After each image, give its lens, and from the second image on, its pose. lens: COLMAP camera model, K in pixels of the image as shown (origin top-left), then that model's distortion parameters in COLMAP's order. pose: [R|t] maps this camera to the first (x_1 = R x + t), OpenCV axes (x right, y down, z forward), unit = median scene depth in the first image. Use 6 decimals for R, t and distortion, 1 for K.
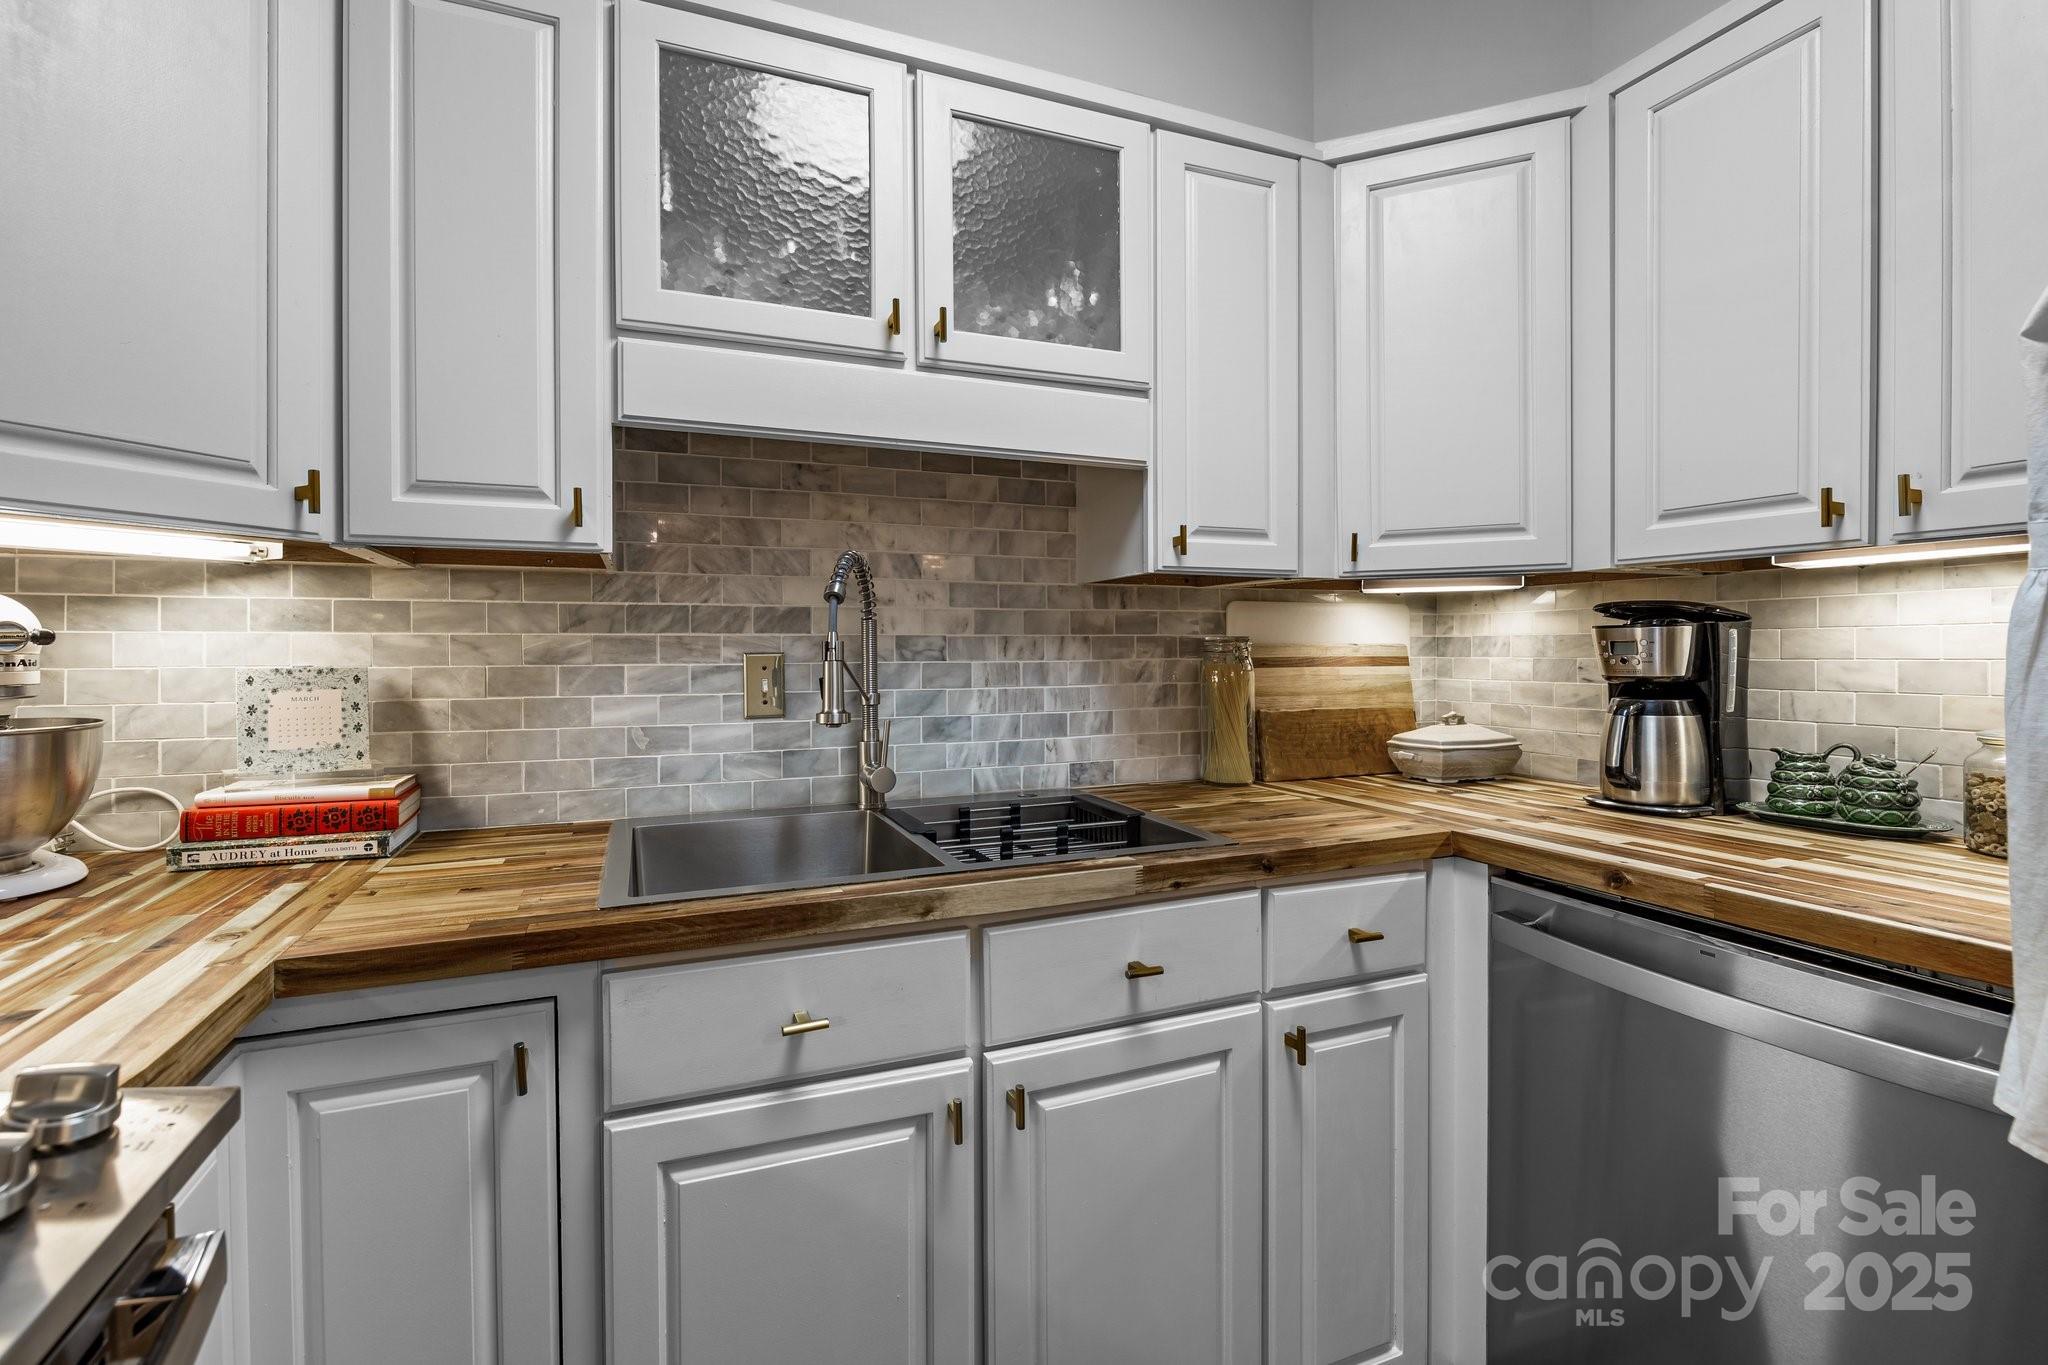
lens RADIAL K [[902.5, 0, 994.9], [0, 902.5, 658.6], [0, 0, 1]] dist [-0.015683, 0.004060]
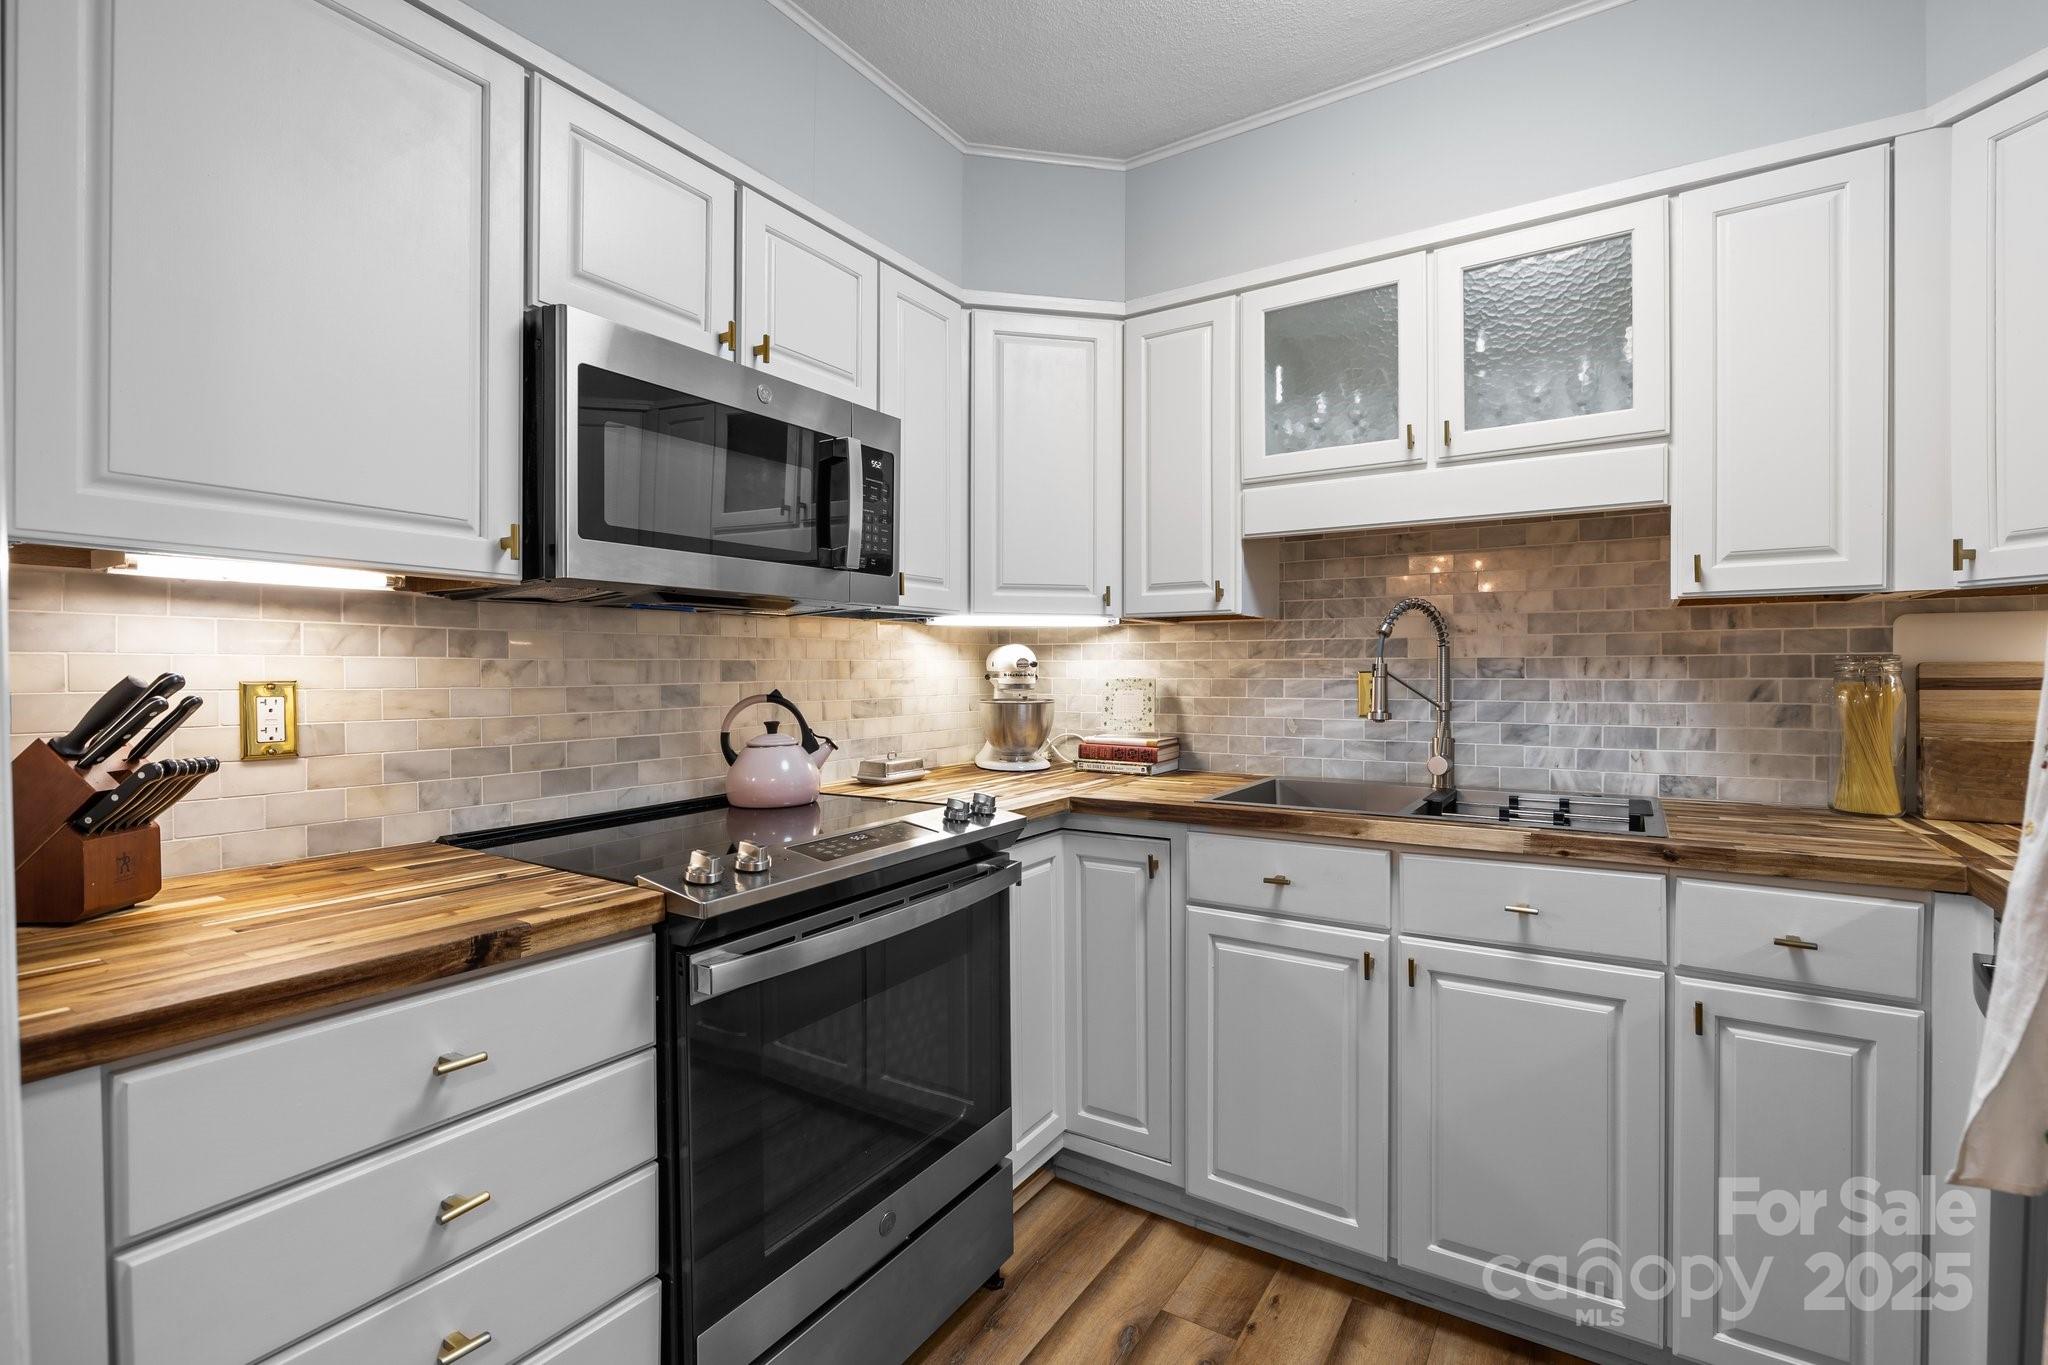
lens RADIAL K [[902.5, 0, 1023.9], [0, 902.5, 685.2], [0, 0, 1]] dist [-0.015683, 0.004060]
pose [[0.570027, 0.014208, -0.821503, 0.710816], [-0.007217, 0.999898, 0.012286, 0.002335], [0.821594, -0.001074, 0.570072, -0.314800]]
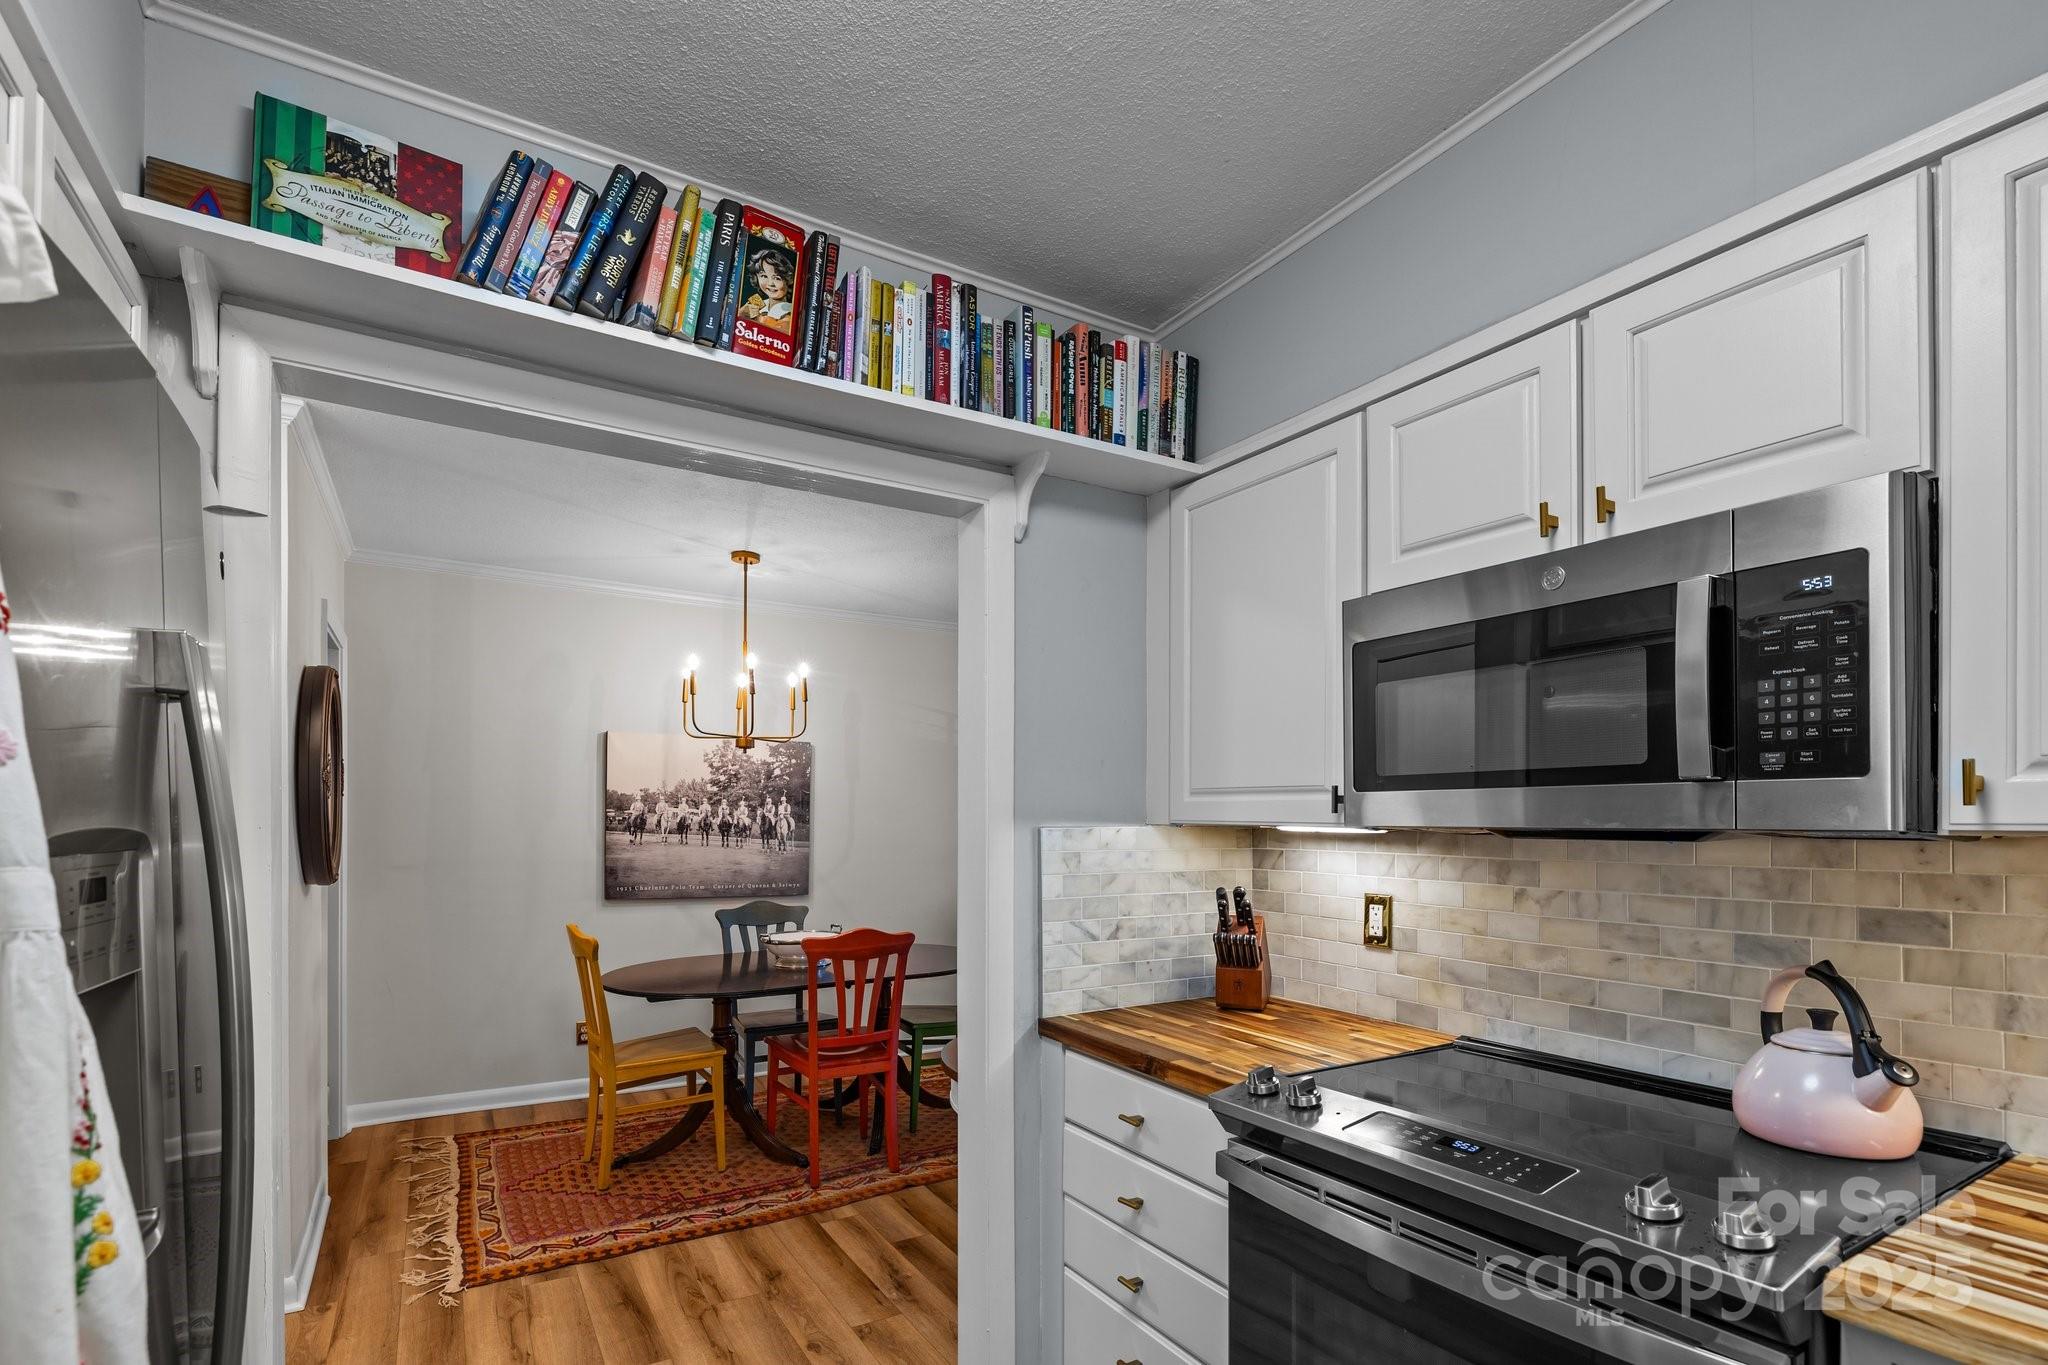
lens RADIAL K [[954.1, 0, 995.1], [0, 954.1, 827.1], [0, 0, 1]] dist [0.005023, 0.001206]
pose [[-0.987430, -0.000959, -0.158057, 0.269767], [-0.003648, 0.999854, 0.016721, -0.120247], [0.158018, 0.017088, -0.987288, 1.028122]]
